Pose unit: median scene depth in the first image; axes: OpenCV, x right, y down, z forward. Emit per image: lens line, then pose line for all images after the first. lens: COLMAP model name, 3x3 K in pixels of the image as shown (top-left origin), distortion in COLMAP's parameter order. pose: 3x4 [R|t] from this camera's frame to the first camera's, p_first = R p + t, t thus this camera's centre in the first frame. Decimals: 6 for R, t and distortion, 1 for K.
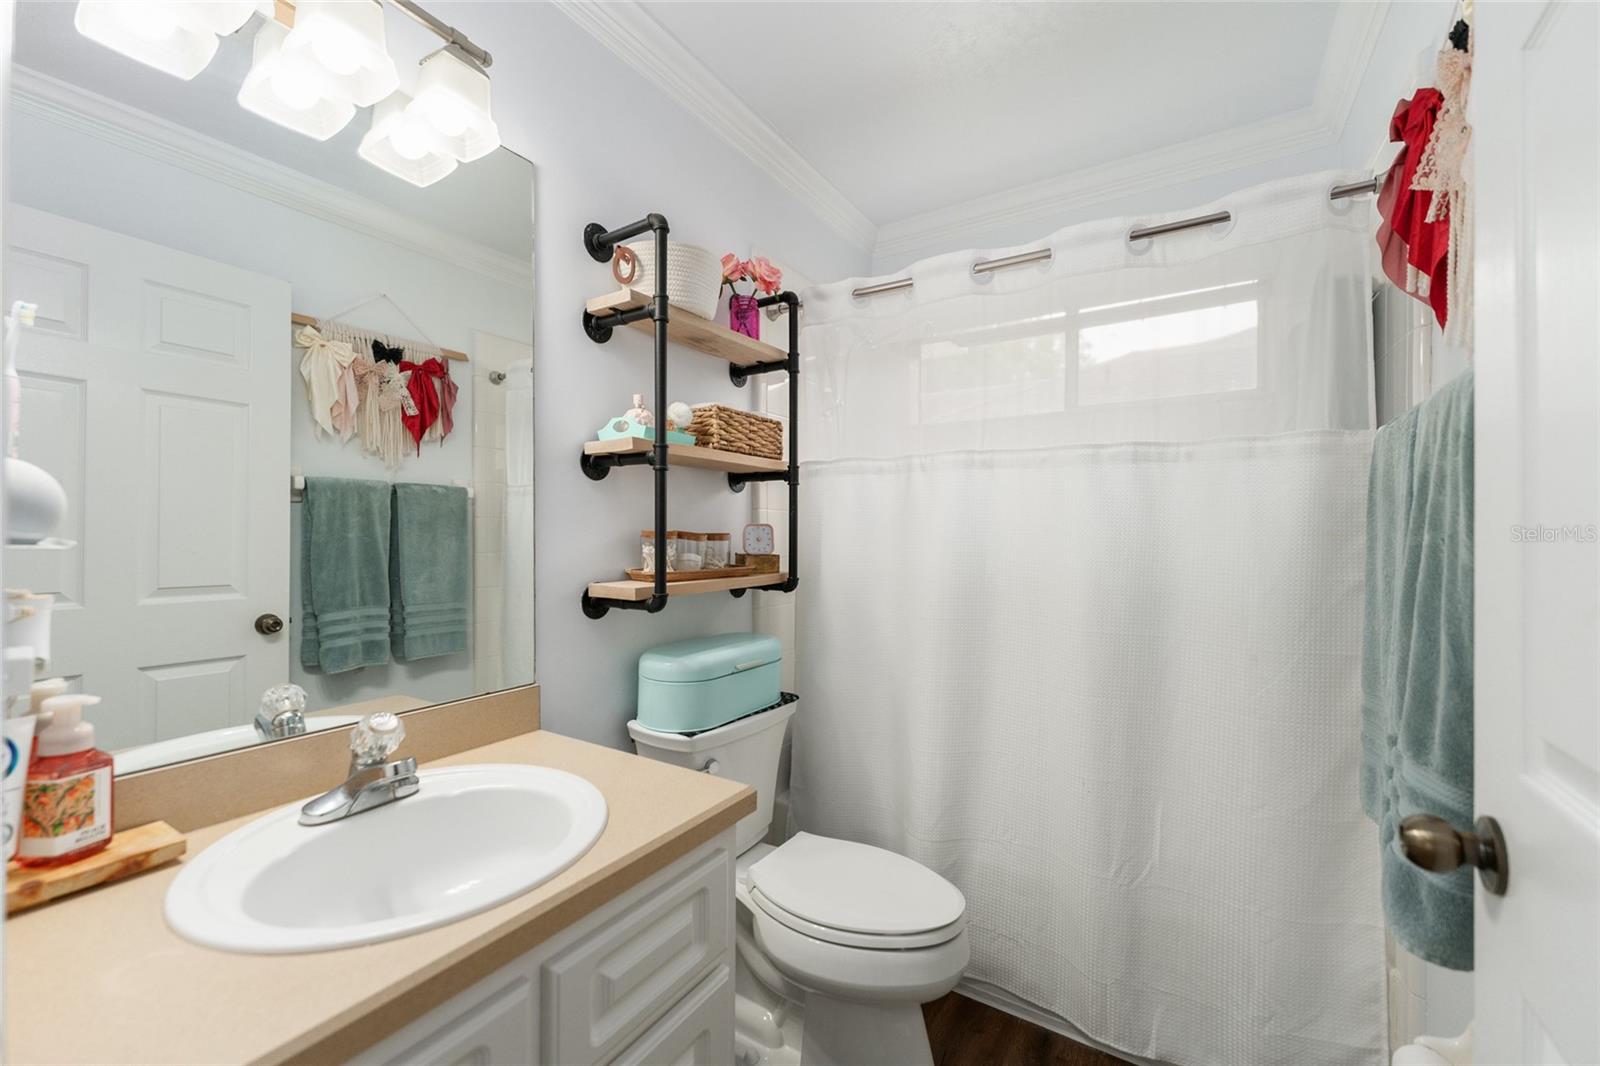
lens RADIAL K [[640.6, 0, 797.3], [0, 640.6, 535.1], [0, 0, 1]] dist [0.000617, 0.000032]
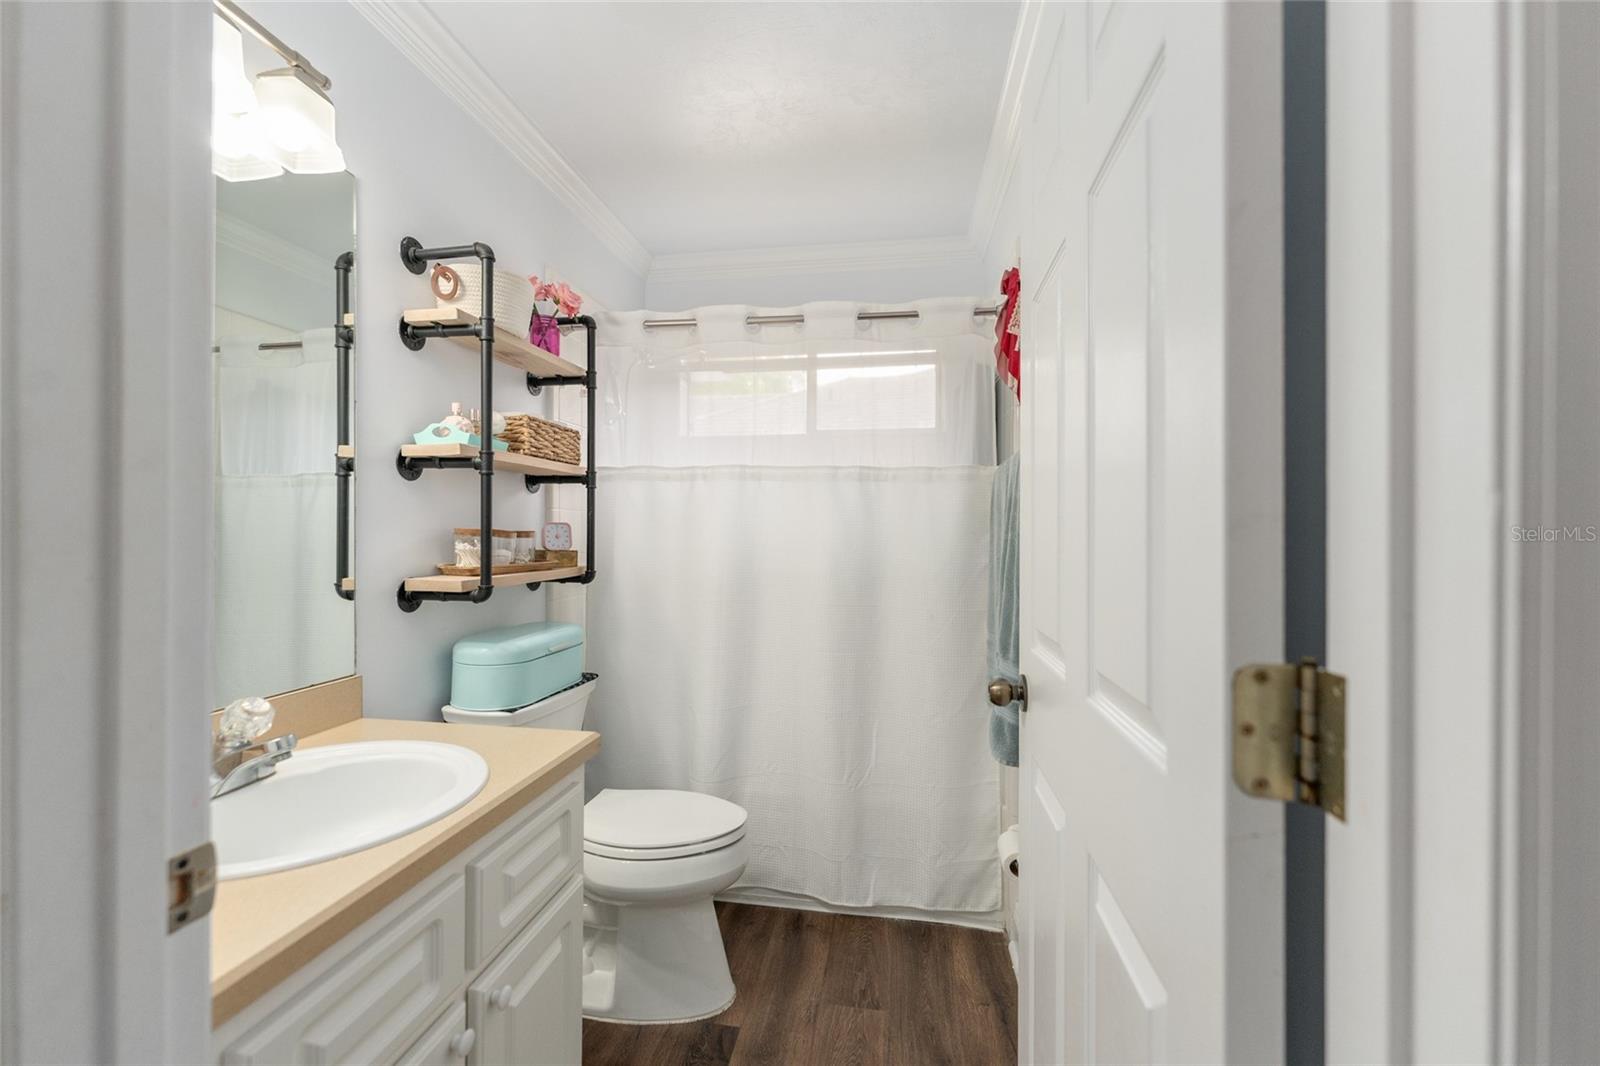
lens RADIAL K [[640.6, 0, 797.3], [0, 640.6, 535.1], [0, 0, 1]] dist [0.000617, 0.000032]
pose [[0.918996, 0.000446, 0.394268, -0.146794], [-0.001989, 0.999992, 0.003506, -0.000911], [-0.394263, -0.004006, 0.918989, -0.222965]]
